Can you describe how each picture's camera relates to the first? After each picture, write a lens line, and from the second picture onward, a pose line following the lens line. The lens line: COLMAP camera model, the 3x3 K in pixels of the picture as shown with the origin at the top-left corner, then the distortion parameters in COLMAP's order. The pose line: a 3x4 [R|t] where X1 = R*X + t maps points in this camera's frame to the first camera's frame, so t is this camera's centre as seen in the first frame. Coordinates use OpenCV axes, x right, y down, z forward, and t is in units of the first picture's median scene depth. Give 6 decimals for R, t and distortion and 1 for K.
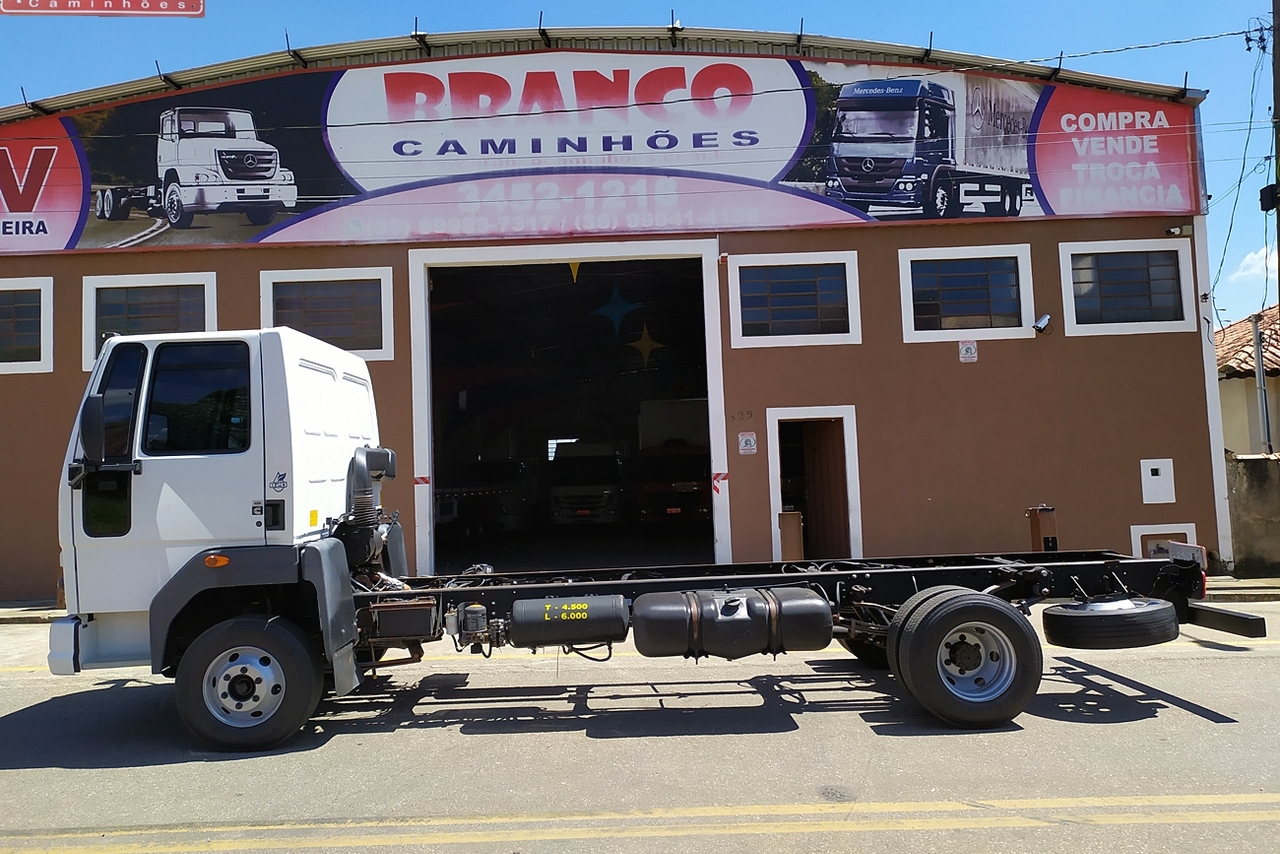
lens RADIAL K [[954.3, 0, 645.9], [0, 954.3, 435.7], [0, 0, 1]] dist [0.050983, -0.044870]
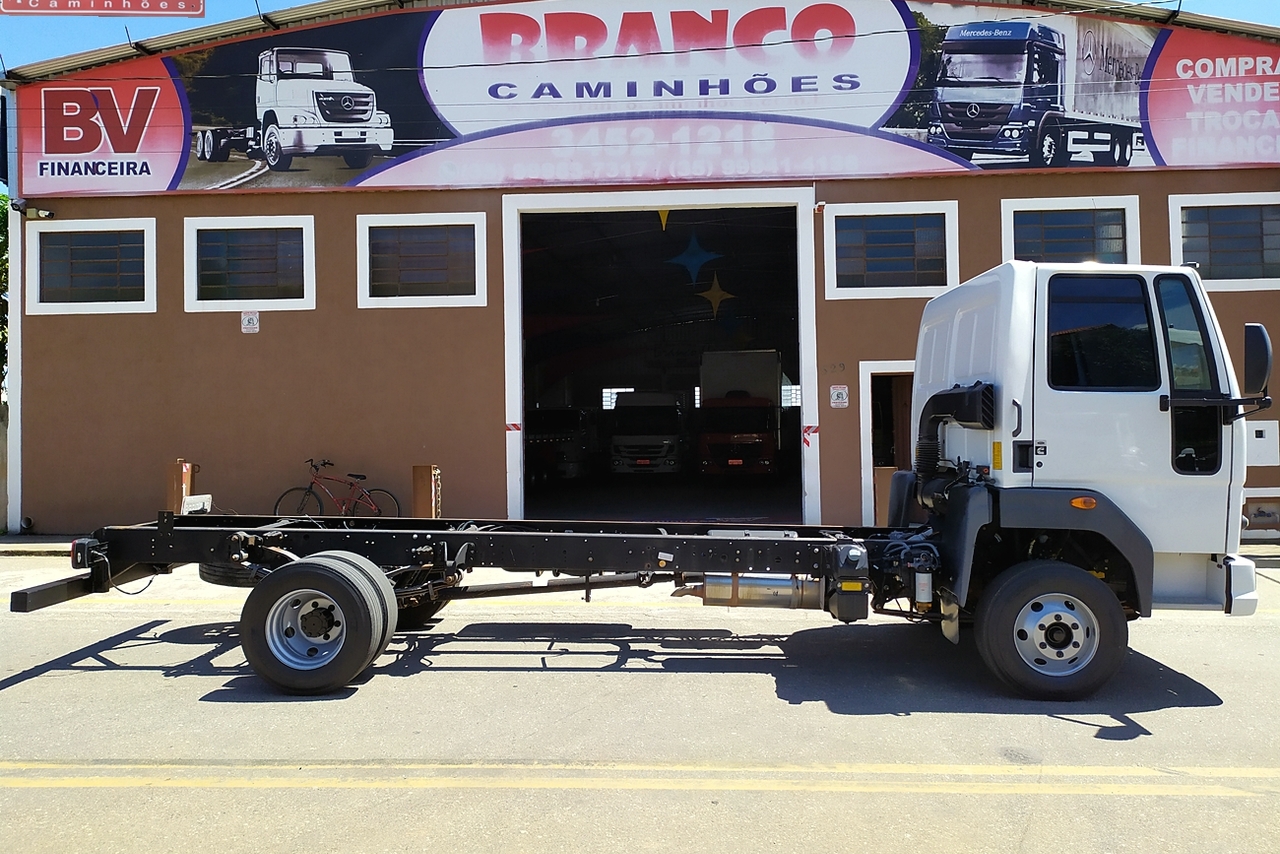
lens RADIAL K [[954.3, 0, 642.3], [0, 954.3, 427.1], [0, 0, 1]] dist [0.050983, -0.044870]
pose [[0.998951, 0.021427, -0.040462, -0.056318], [-0.019653, 0.998849, 0.043753, 0.000123], [0.041353, -0.042912, 0.998223, 0.003976]]
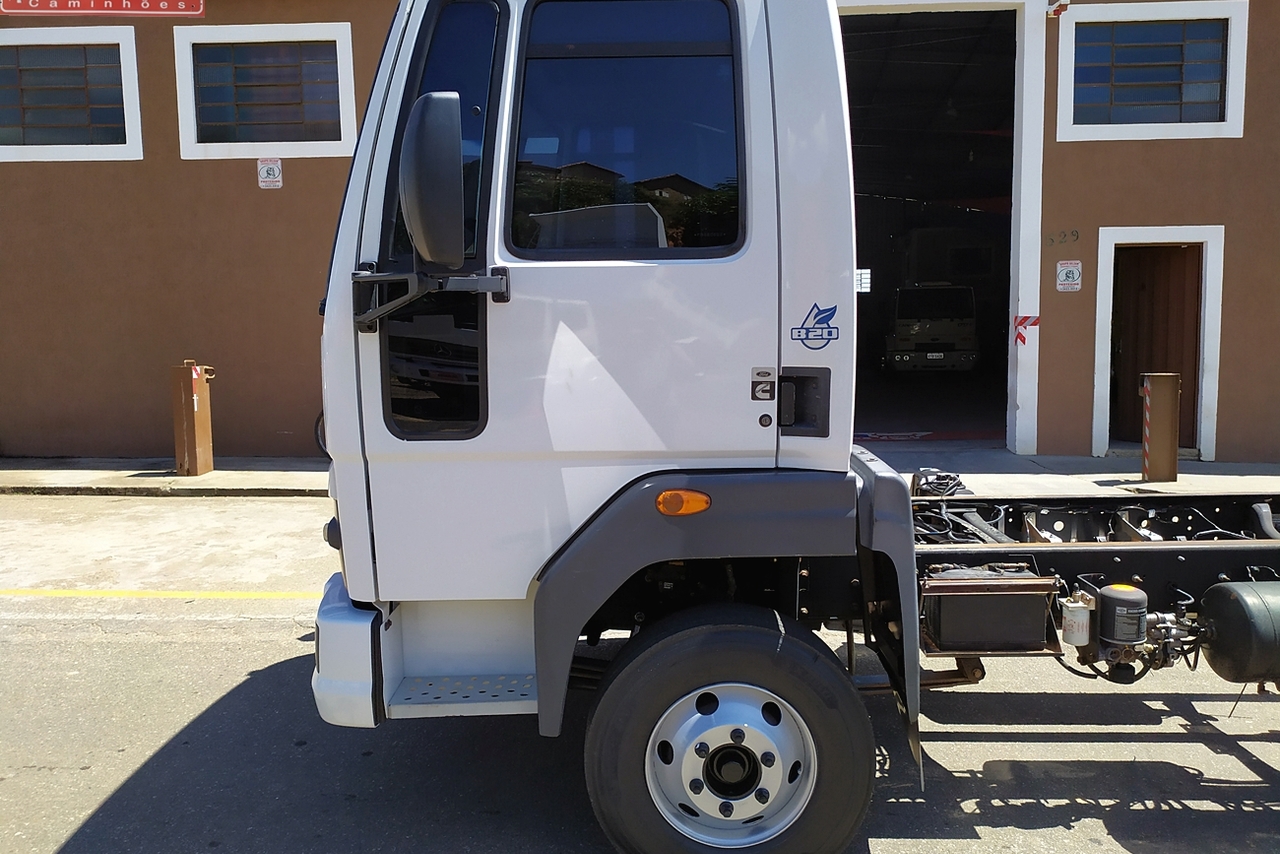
lens RADIAL K [[954.3, 0, 643.2], [0, 954.3, 424.3], [0, 0, 1]] dist [0.050983, -0.044870]
pose [[0.999058, 0.027795, -0.033321, -0.192041], [-0.022196, 0.987191, 0.157989, 0.010749], [0.037285, -0.157101, 0.986878, 0.242508]]
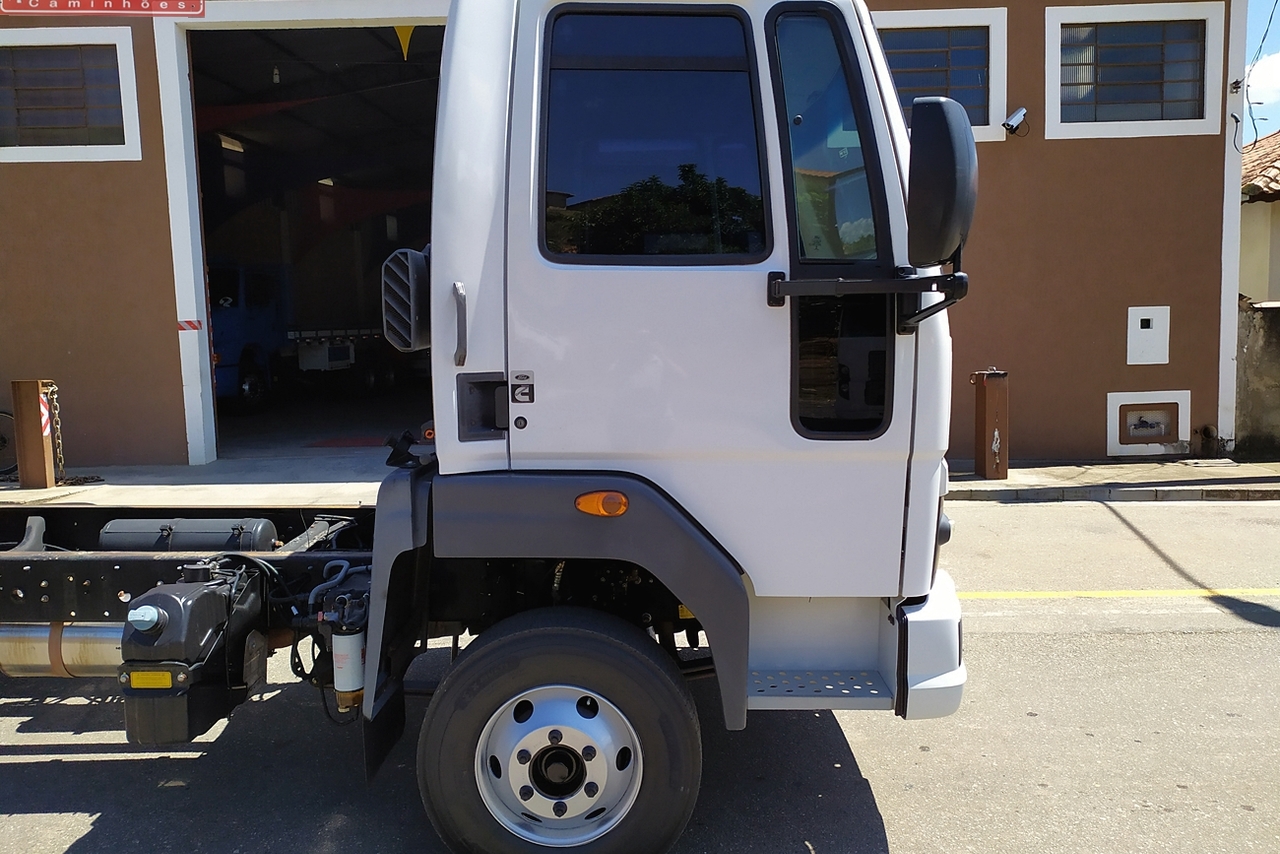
lens RADIAL K [[954.3, 0, 643.4], [0, 954.3, 431.2], [0, 0, 1]] dist [0.050983, -0.044870]
pose [[0.999923, 0.009541, 0.007975, 0.125684], [-0.010719, 0.986410, 0.163950, 0.000523], [-0.006302, -0.164023, 0.986436, 0.236973]]
